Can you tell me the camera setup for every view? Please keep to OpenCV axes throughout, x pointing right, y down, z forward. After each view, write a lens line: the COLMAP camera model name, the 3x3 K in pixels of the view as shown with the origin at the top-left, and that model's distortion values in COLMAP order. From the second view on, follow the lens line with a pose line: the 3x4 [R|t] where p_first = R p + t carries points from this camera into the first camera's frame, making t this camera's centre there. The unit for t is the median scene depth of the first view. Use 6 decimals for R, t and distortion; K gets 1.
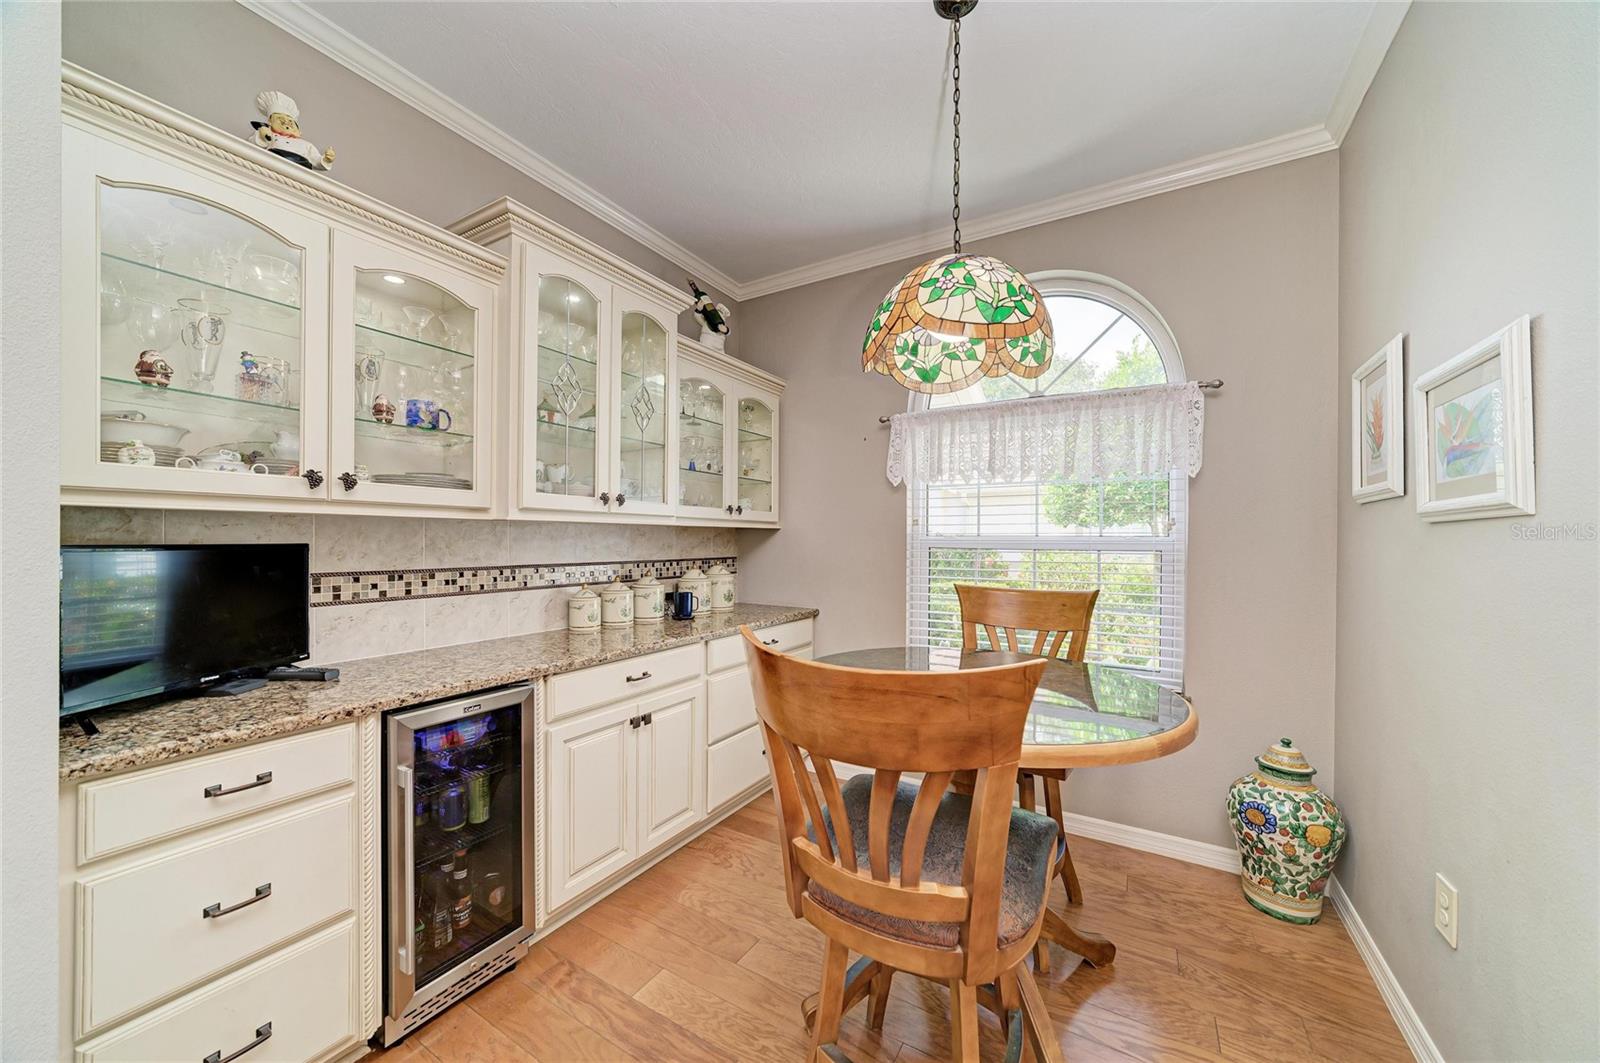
lens RADIAL K [[570.0, 0, 804.1], [0, 570.0, 540.4], [0, 0, 1]] dist [-0.024728, 0.002887]
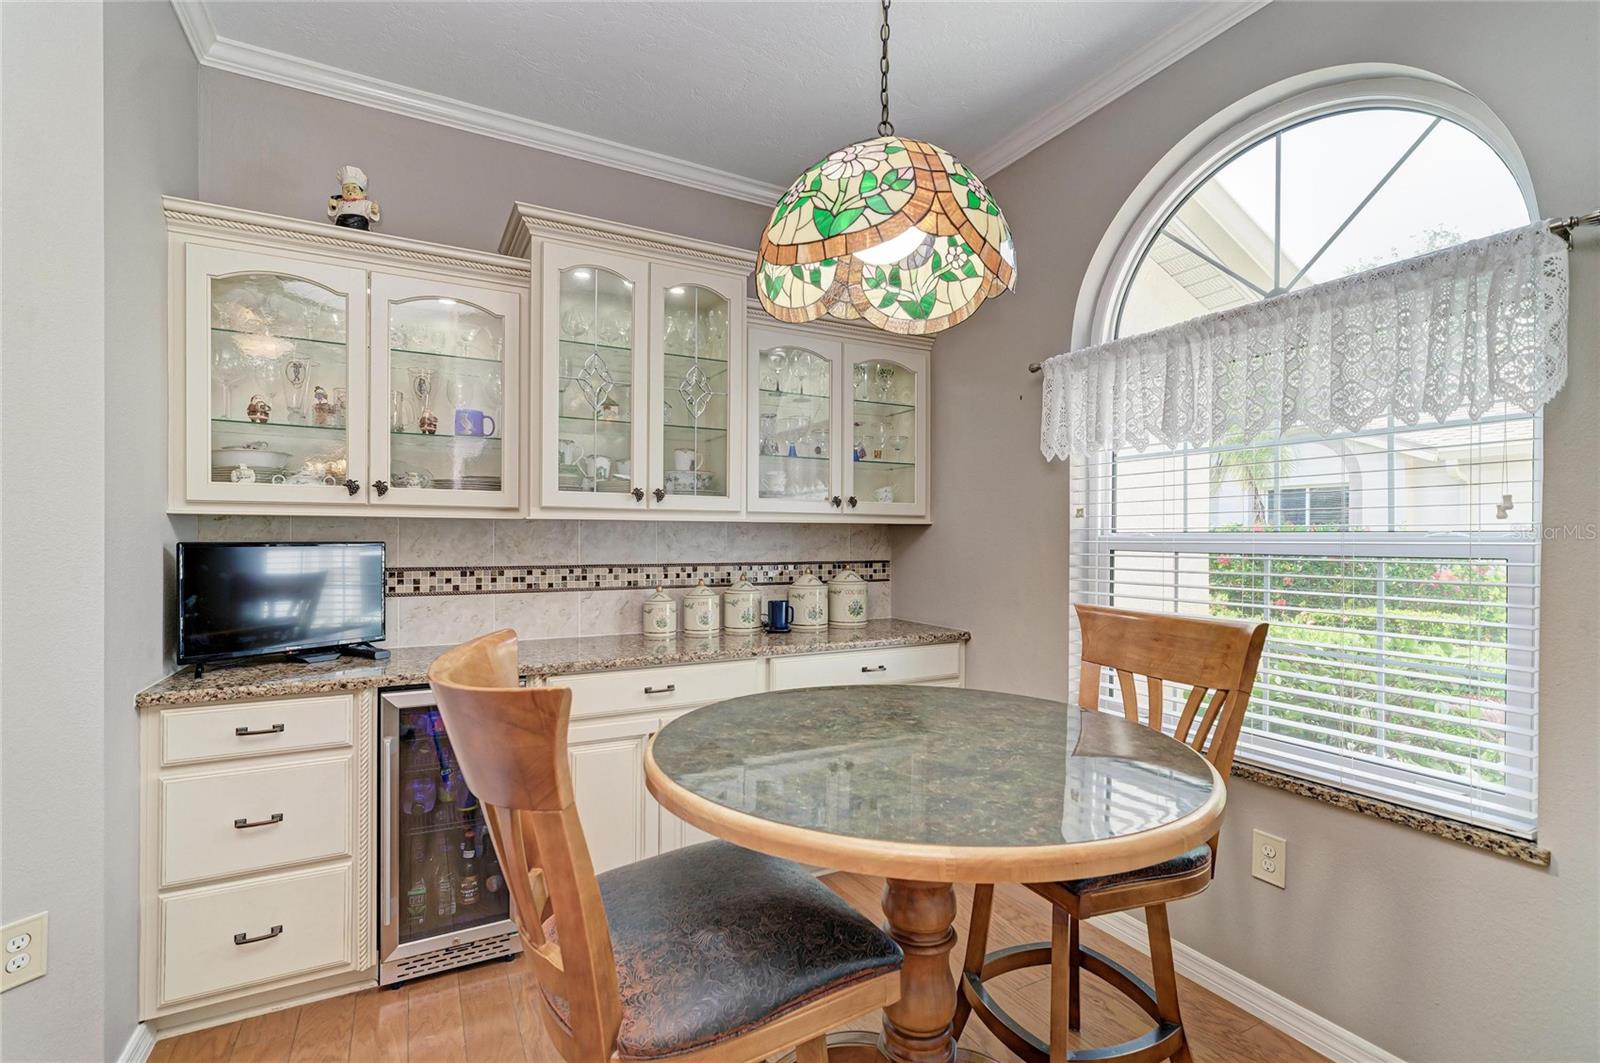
lens RADIAL K [[722.4, 0, 801.7], [0, 722.4, 539.1], [0, 0, 1]] dist [-0.014494, 0.000280]
pose [[0.857495, -0.000614, -0.514492, 0.518613], [-0.000221, 0.999999, -0.001562, 0.001482], [0.514492, 0.001453, 0.857494, 0.131007]]
